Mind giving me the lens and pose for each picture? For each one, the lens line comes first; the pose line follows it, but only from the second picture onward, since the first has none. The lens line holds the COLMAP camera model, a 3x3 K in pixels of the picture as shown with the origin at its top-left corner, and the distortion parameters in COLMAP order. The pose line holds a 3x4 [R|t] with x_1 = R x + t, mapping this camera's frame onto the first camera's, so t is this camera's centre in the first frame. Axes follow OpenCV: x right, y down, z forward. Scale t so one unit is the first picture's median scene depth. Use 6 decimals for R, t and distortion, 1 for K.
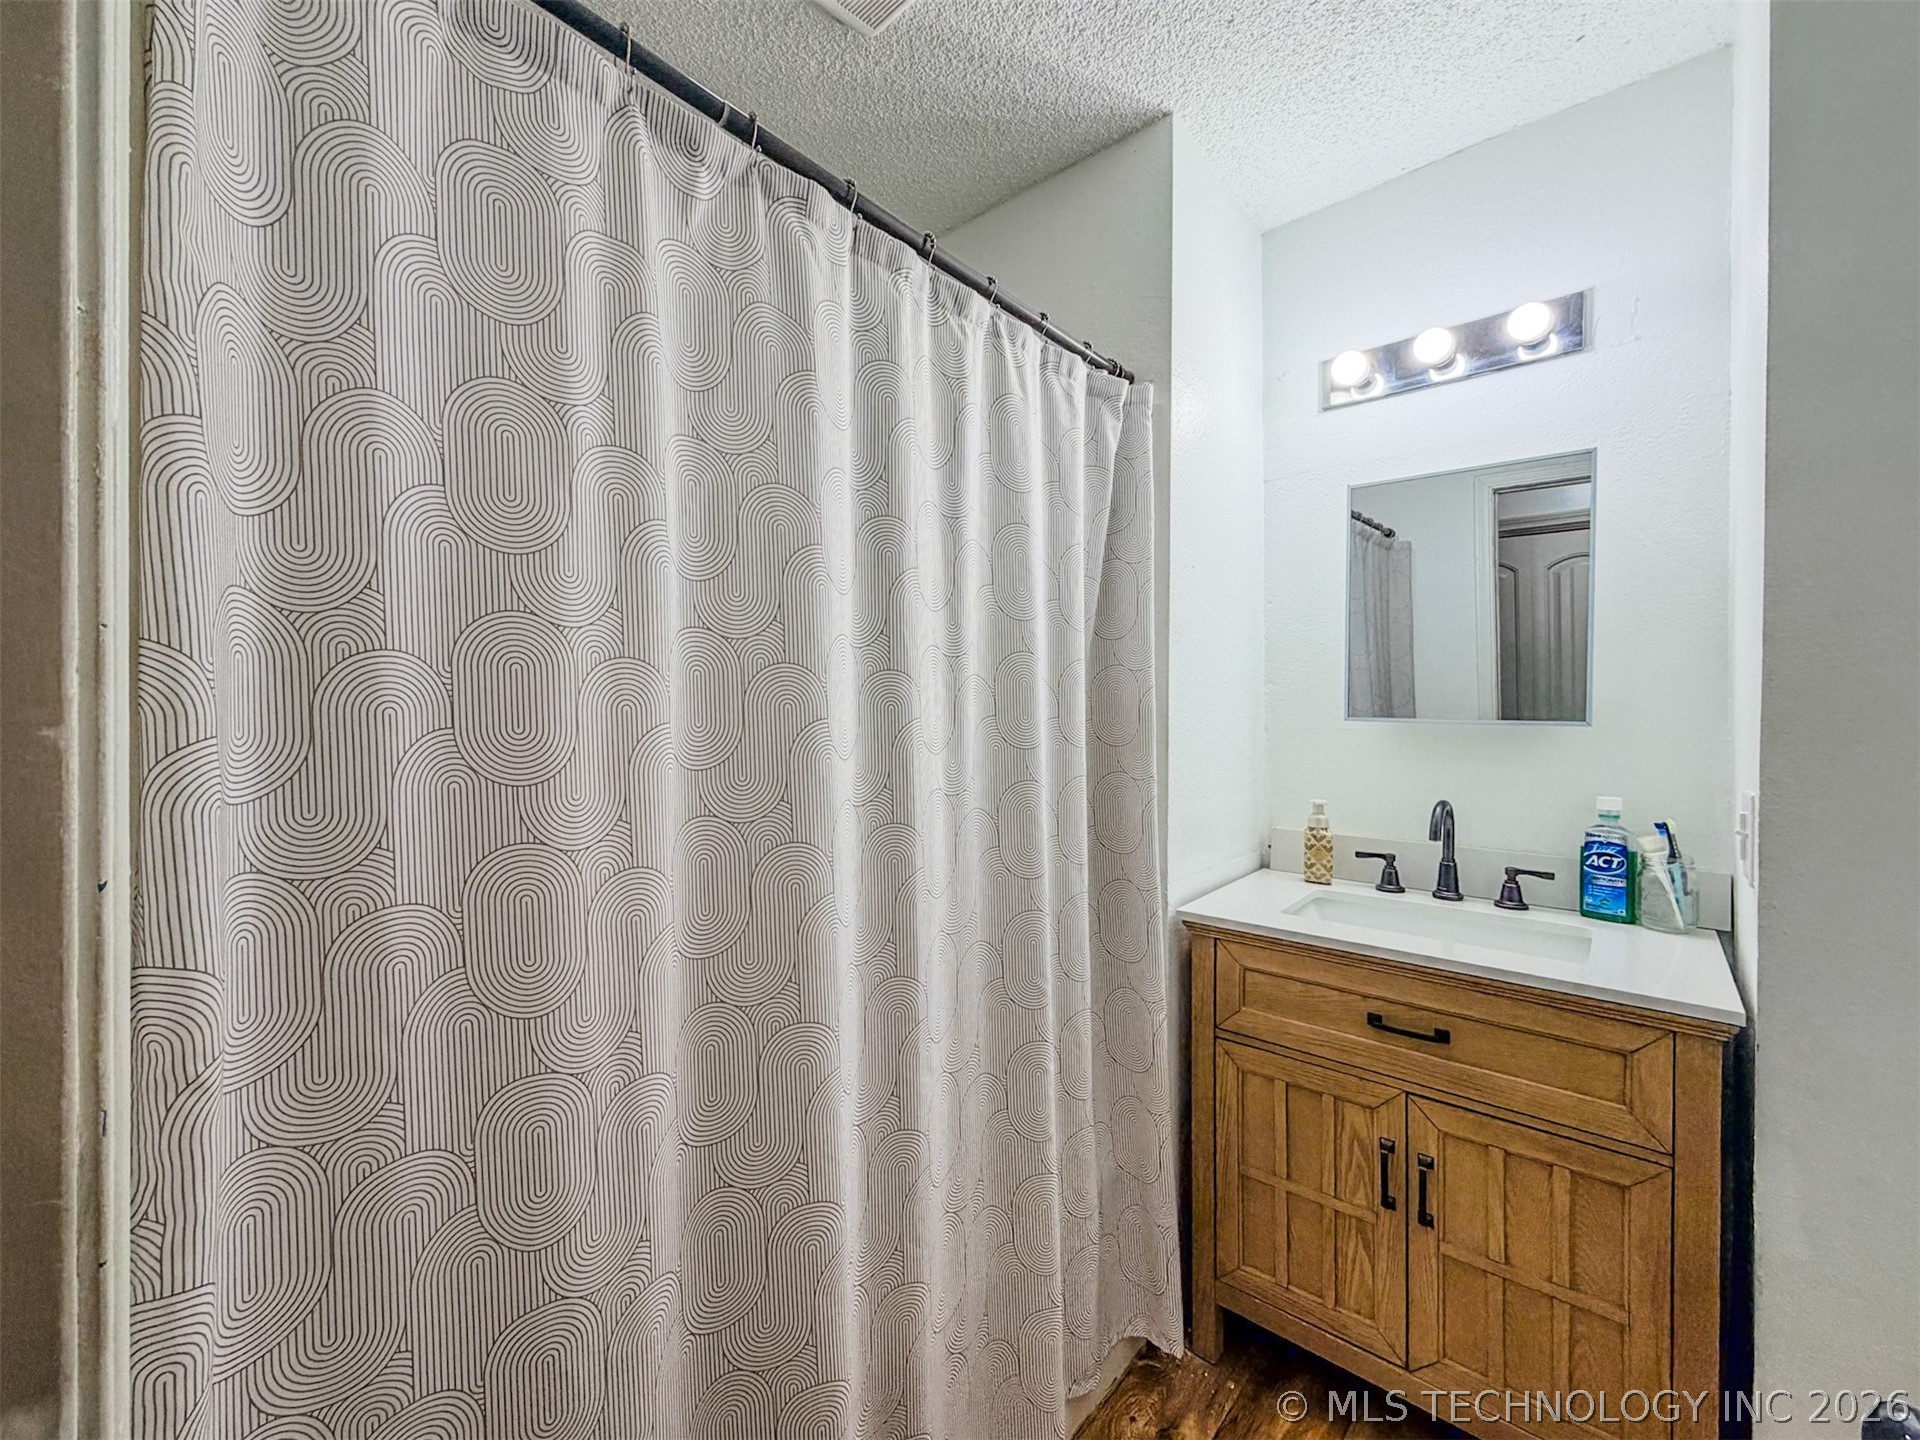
lens RADIAL K [[778.8, 0, 920.0], [0, 778.8, 714.4], [0, 0, 1]] dist [0.002463, 0.000092]
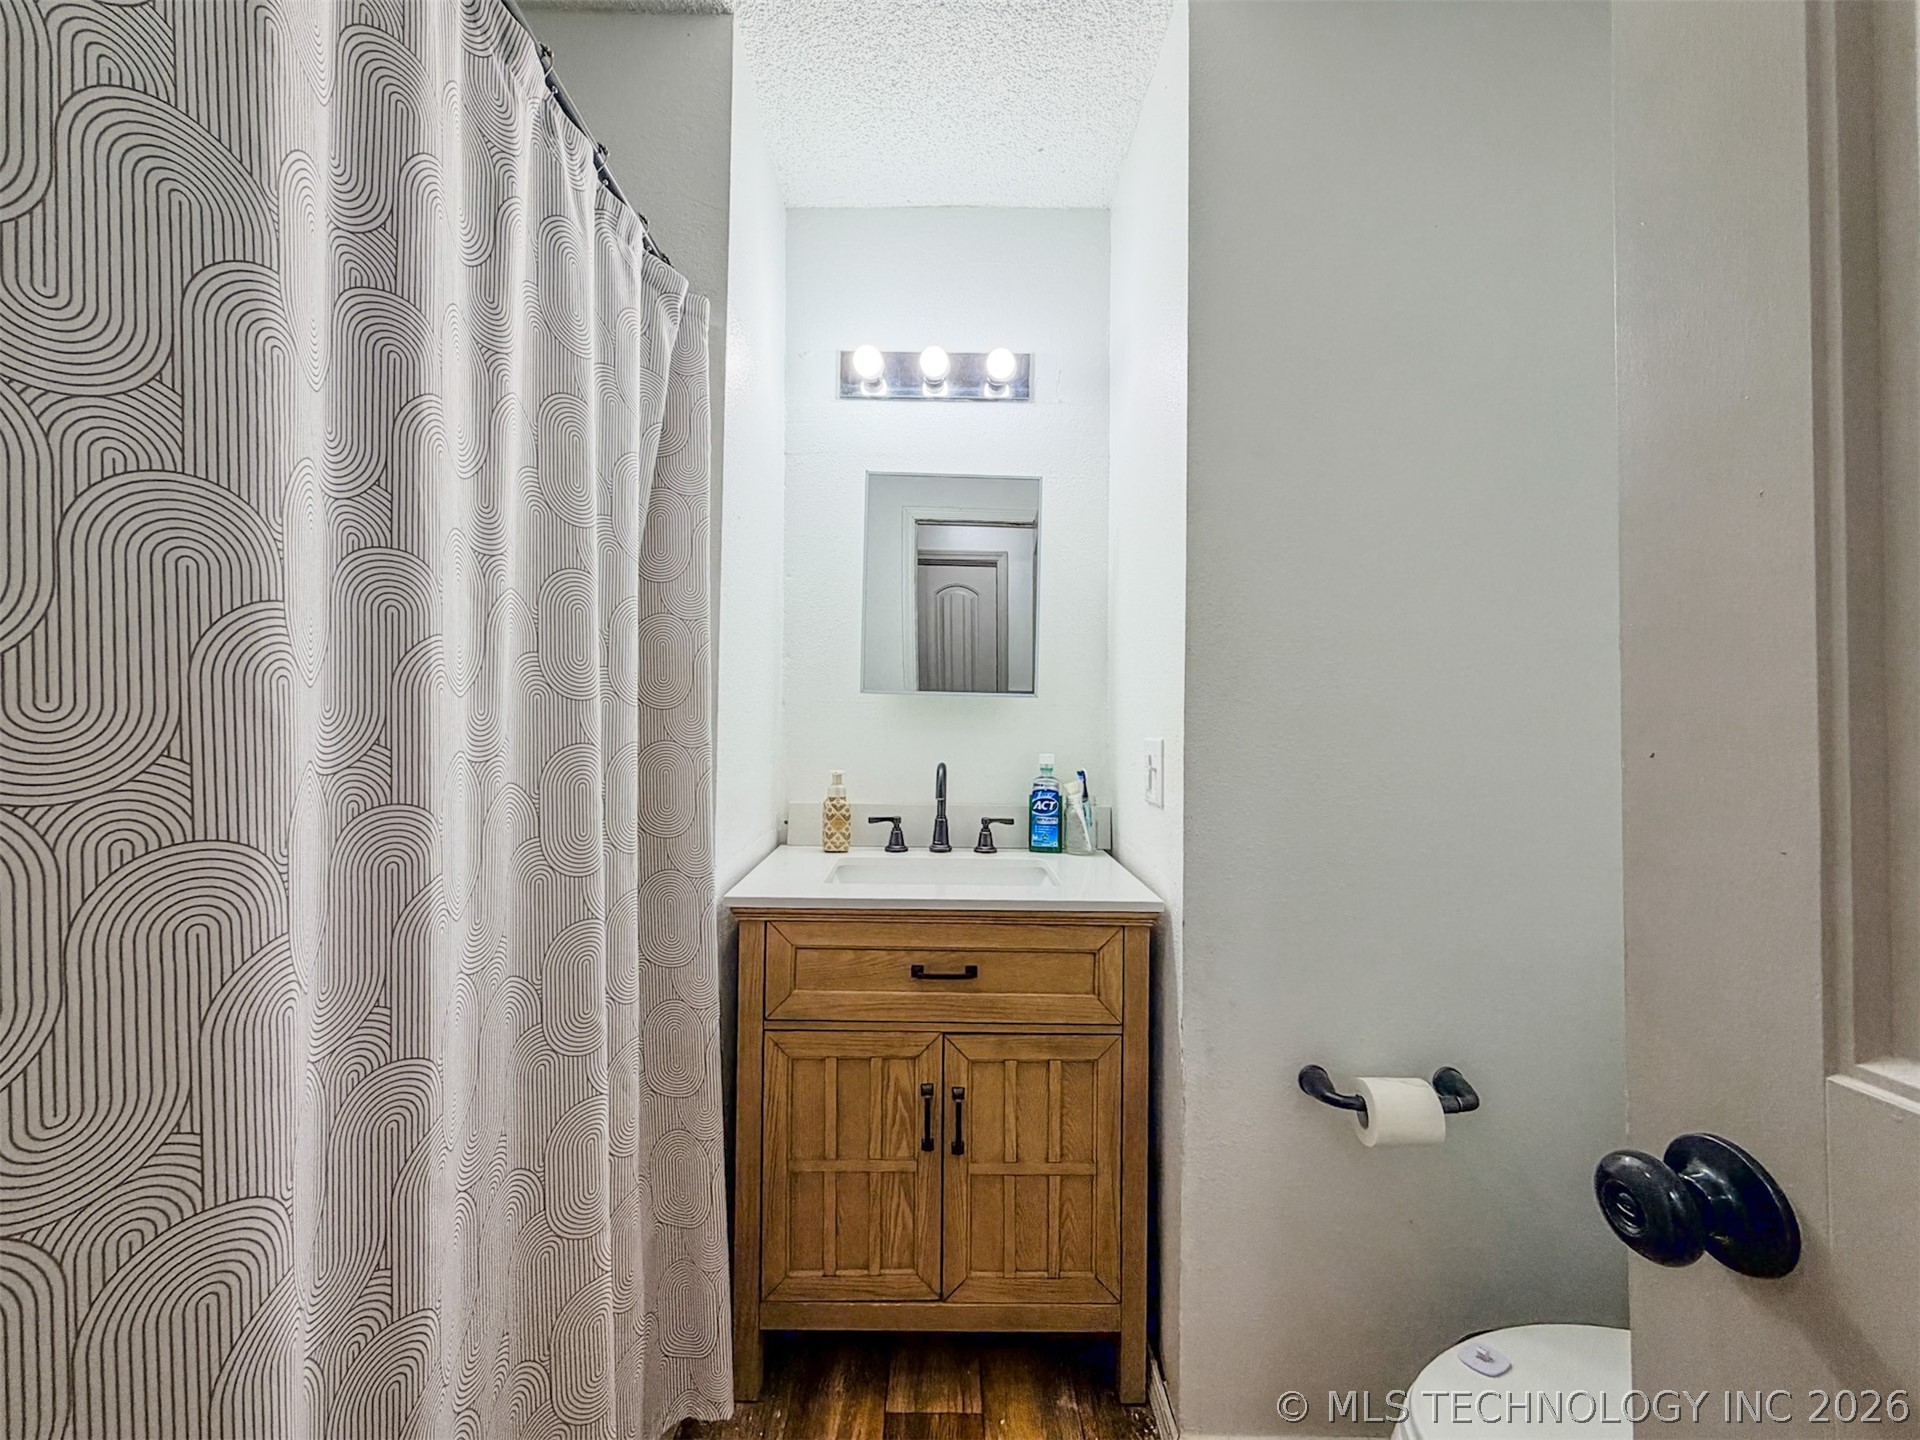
lens RADIAL K [[764.7, 0, 927.3], [0, 764.7, 698.9], [0, 0, 1]] dist [0.000856, 0.000207]
pose [[0.739109, 0.024635, 0.673136, -0.096718], [-0.005247, 0.999511, -0.030818, 0.057018], [-0.673566, 0.019246, 0.738877, 0.218201]]
